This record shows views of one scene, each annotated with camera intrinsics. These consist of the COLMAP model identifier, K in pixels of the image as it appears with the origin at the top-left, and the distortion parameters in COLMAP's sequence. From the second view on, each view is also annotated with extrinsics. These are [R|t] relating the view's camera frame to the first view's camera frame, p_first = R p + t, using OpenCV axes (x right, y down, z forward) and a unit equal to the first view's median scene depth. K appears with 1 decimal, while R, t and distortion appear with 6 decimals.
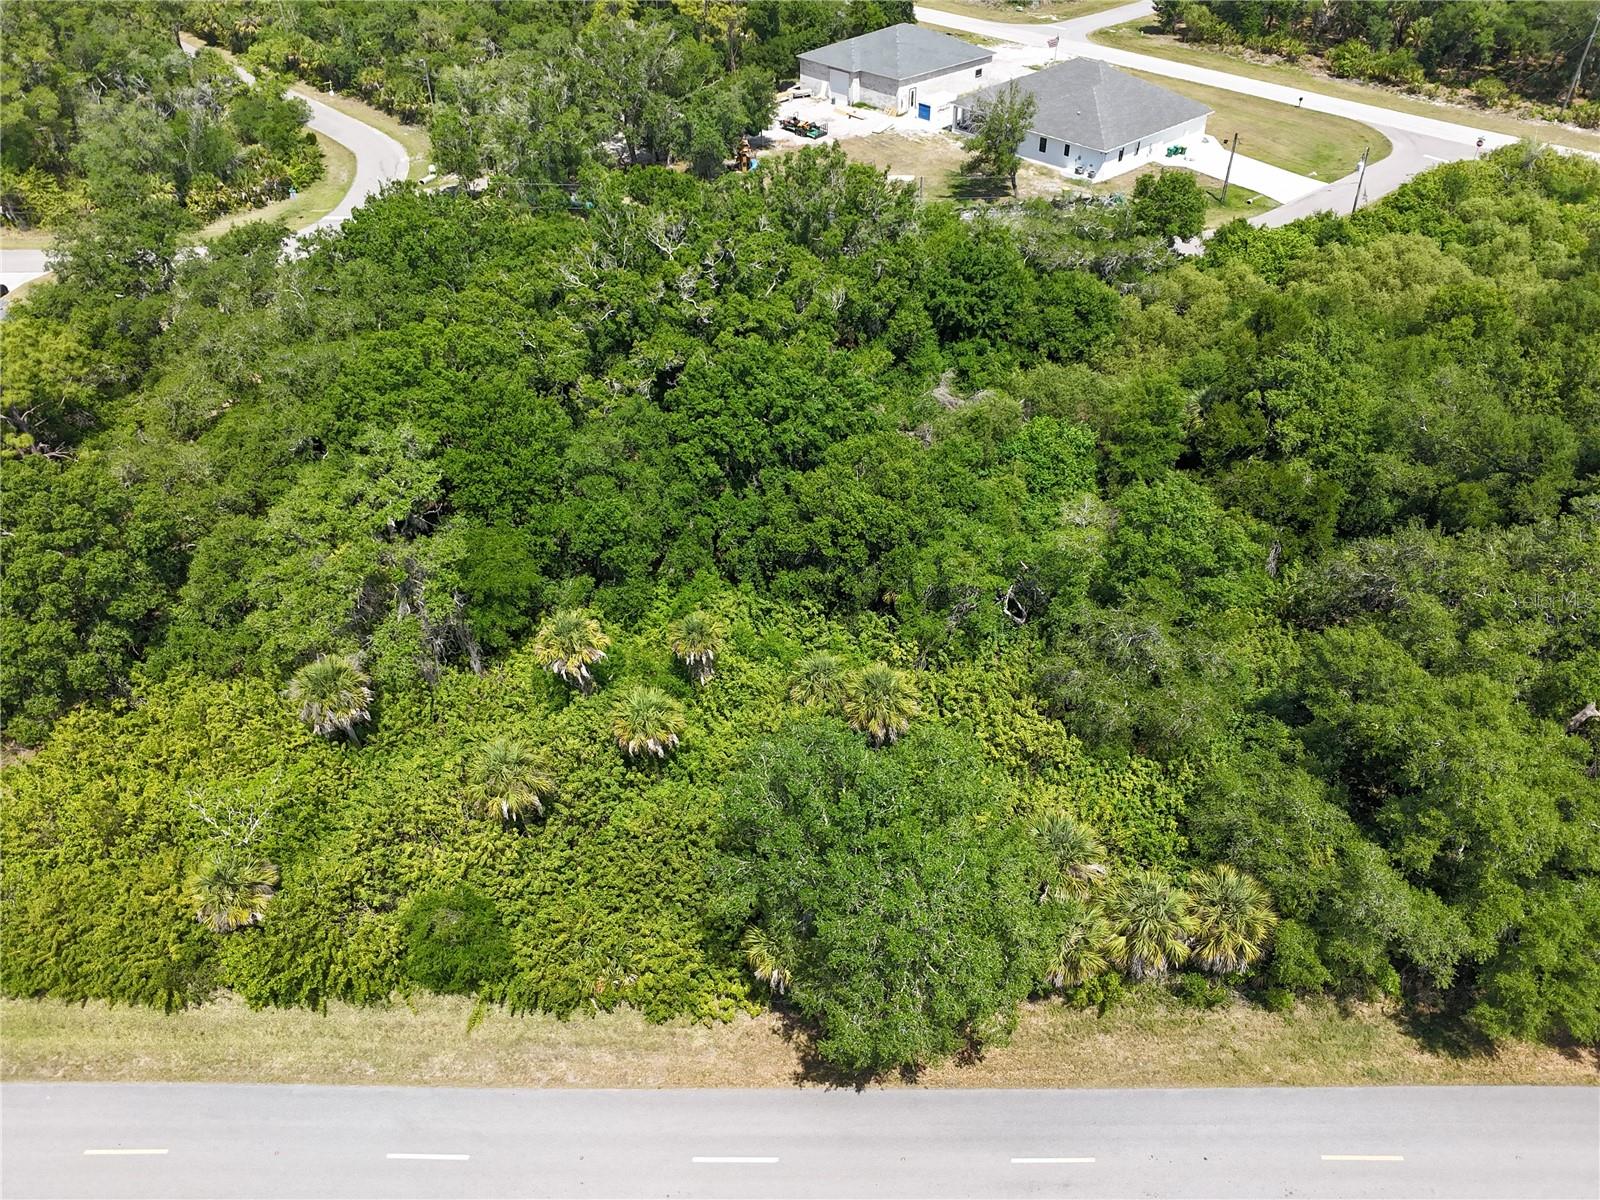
lens RADIAL K [[1181.7, 0, 804.0], [0, 1181.7, 601.1], [0, 0, 1]] dist [-0.031800, -0.005444]
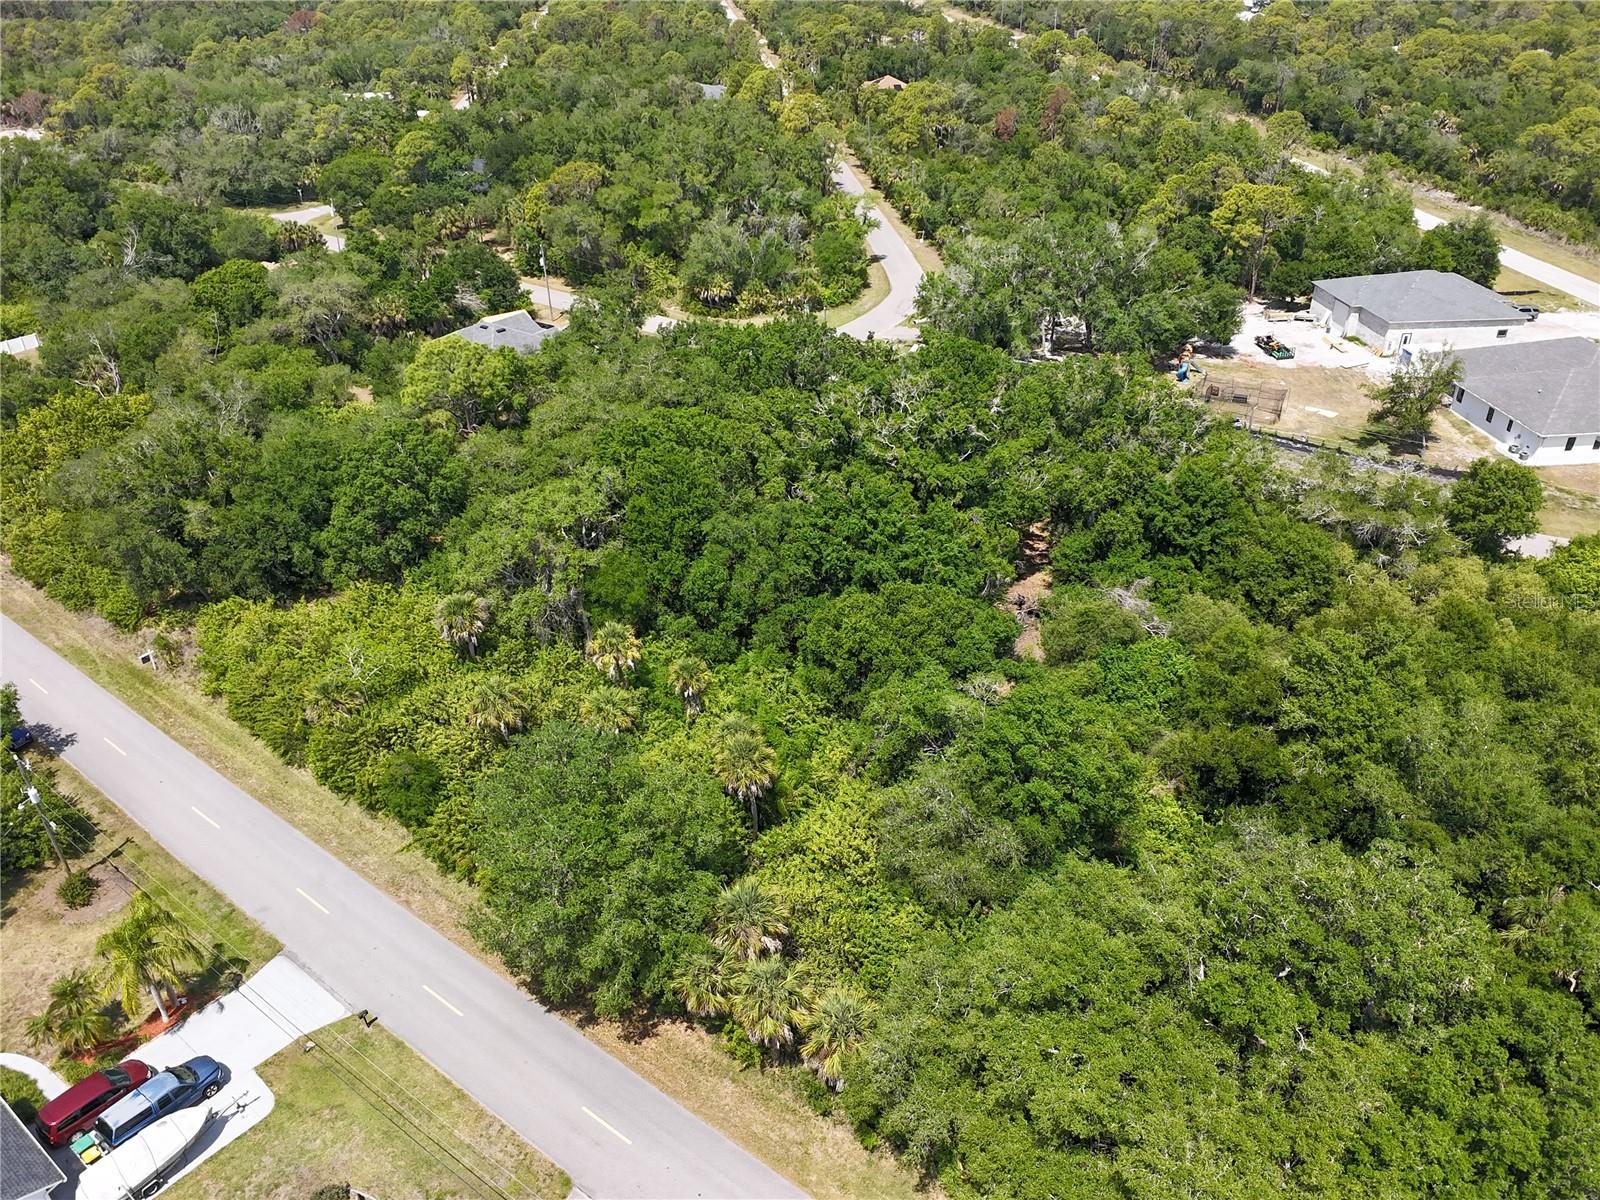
lens RADIAL K [[1181.7, 0, 804.0], [0, 1181.7, 601.1], [0, 0, 1]] dist [-0.031800, -0.005444]
pose [[0.800841, 0.311331, -0.511592, 0.587741], [-0.371714, 0.928191, -0.017024, -0.064014], [0.469555, 0.203800, 0.859060, -0.053475]]
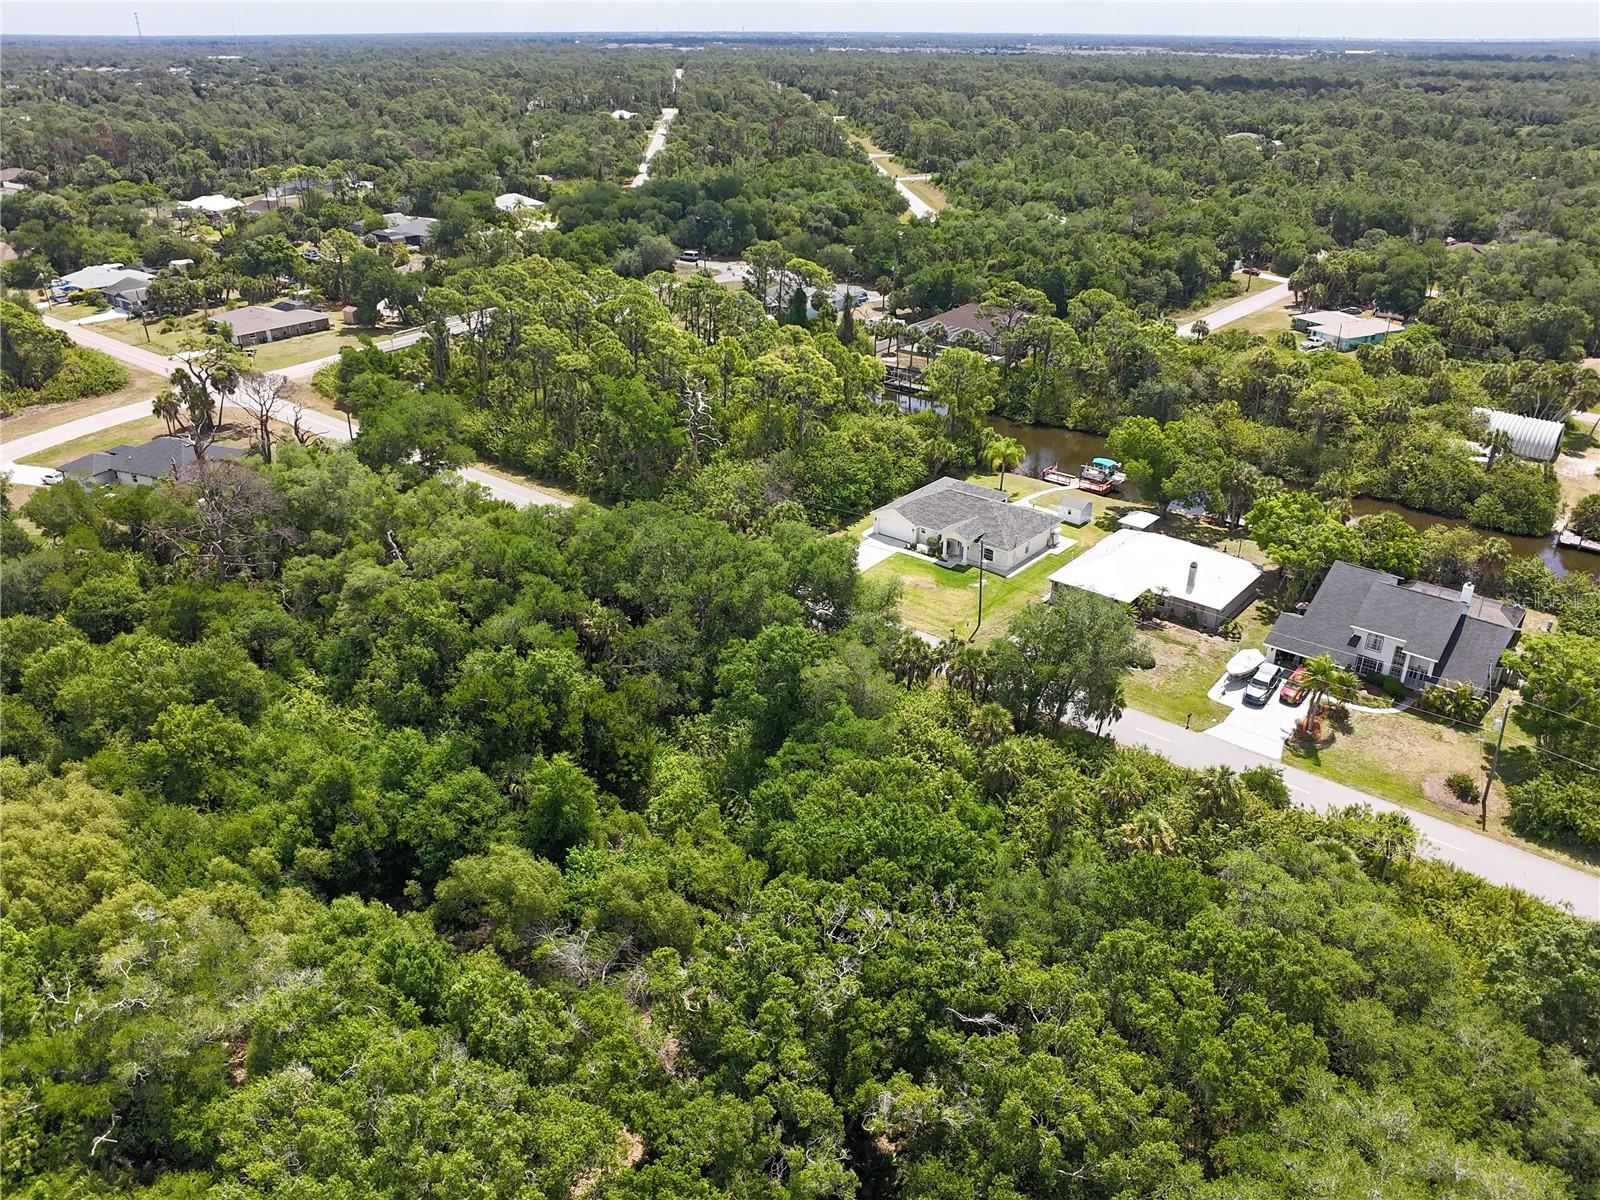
lens RADIAL K [[1153.0, 0, 807.5], [0, 1153.0, 639.4], [0, 0, 1]] dist [-0.001844, -0.042708]
pose [[-0.777185, -0.292394, 0.557215, -0.513869], [0.391211, 0.469070, 0.791788, -1.159005], [-0.492886, 0.833354, -0.250167, 1.221726]]
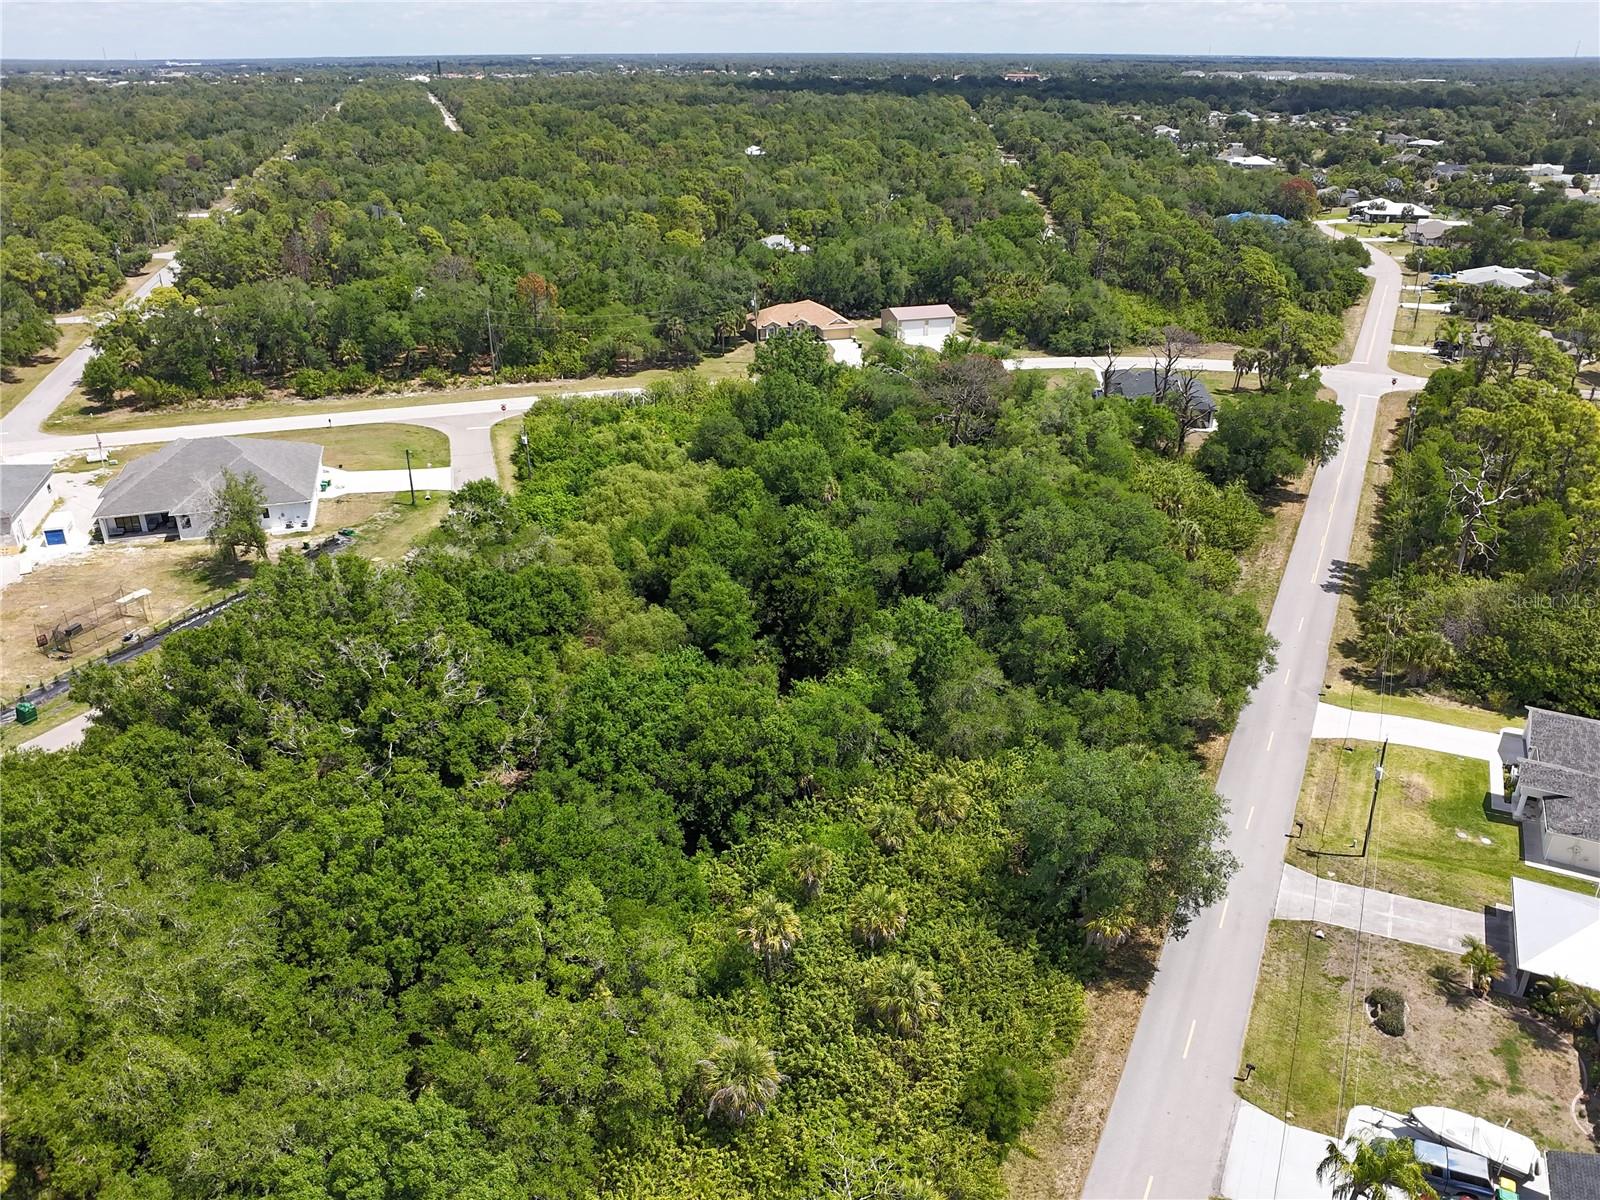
lens RADIAL K [[1181.7, 0, 804.0], [0, 1181.7, 601.1], [0, 0, 1]] dist [-0.031800, -0.005444]
pose [[0.441079, -0.376233, 0.814799, -0.910383], [0.555592, 0.827468, 0.081322, -0.273221], [-0.704817, 0.416827, 0.574011, 0.174420]]
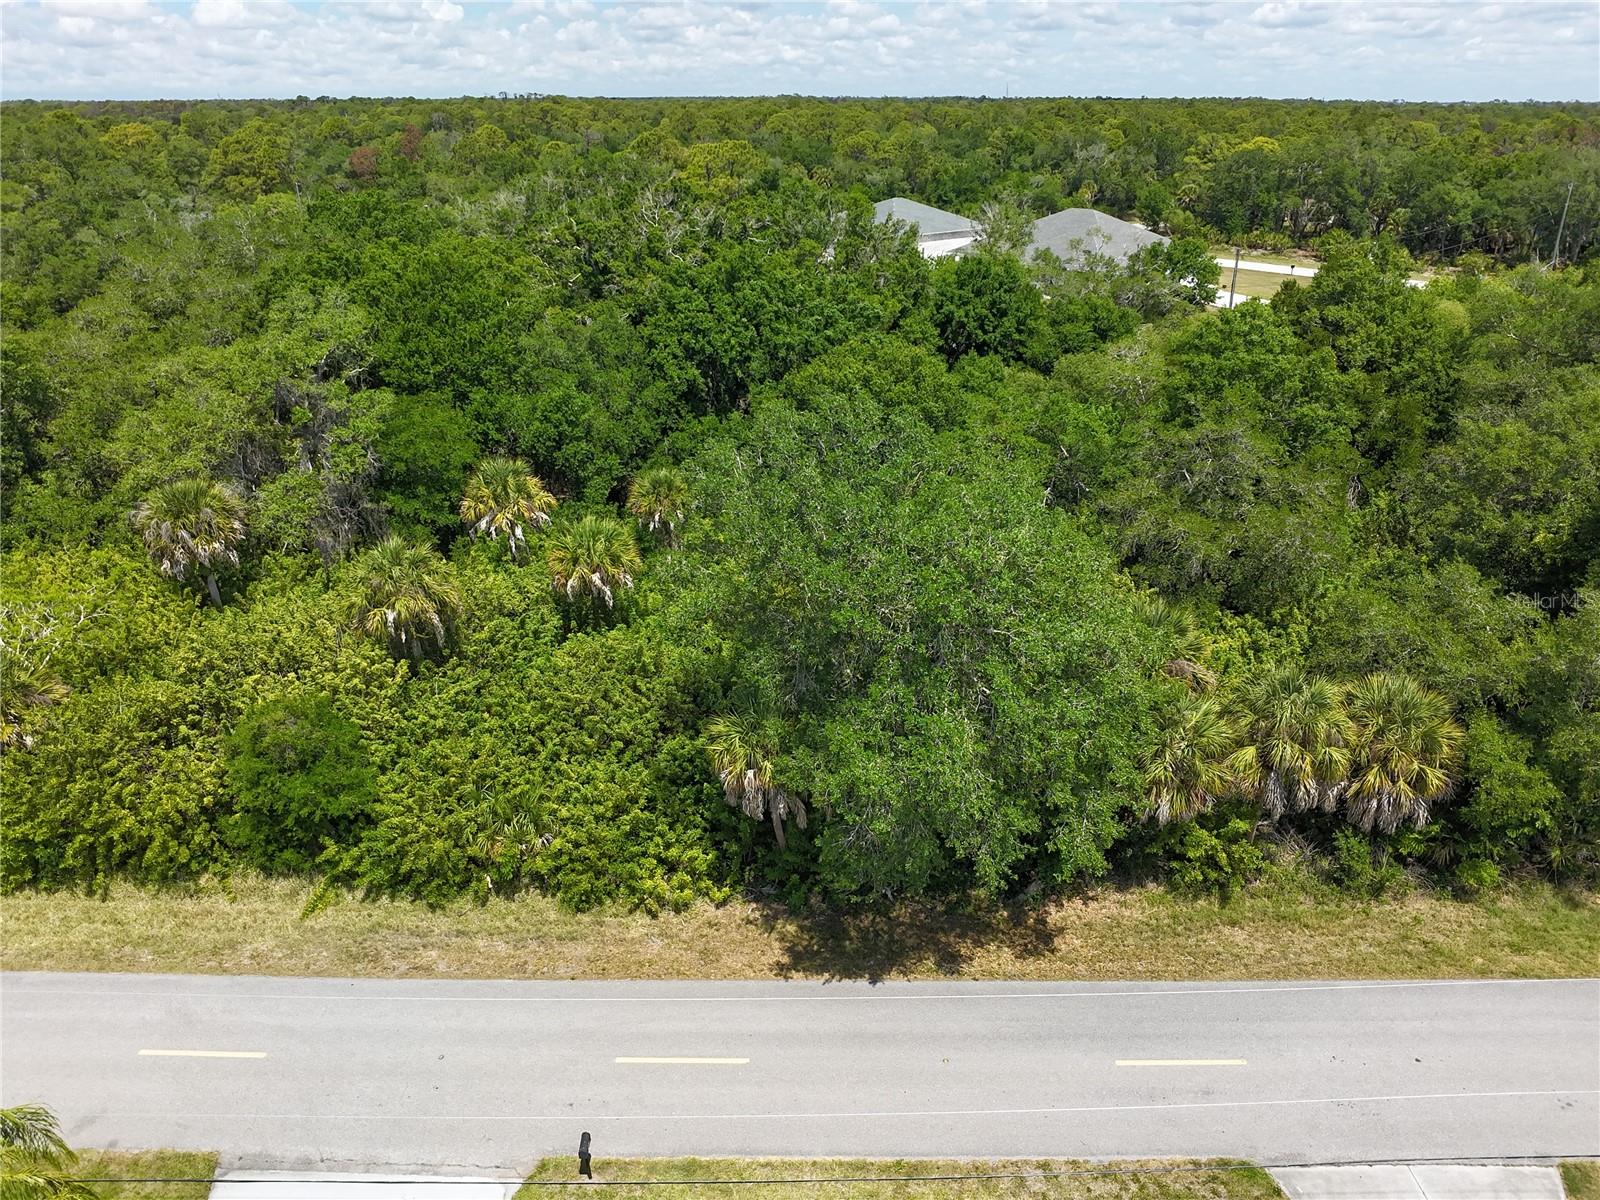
lens RADIAL K [[1184.9, 0, 803.2], [0, 1184.9, 596.3], [0, 0, 1]] dist [-0.033437, -0.000689]
pose [[0.999962, 0.008518, 0.001722, 0.002871], [-0.007758, 0.964280, -0.264770, 0.282408], [-0.003916, 0.264746, 0.964310, 0.222017]]
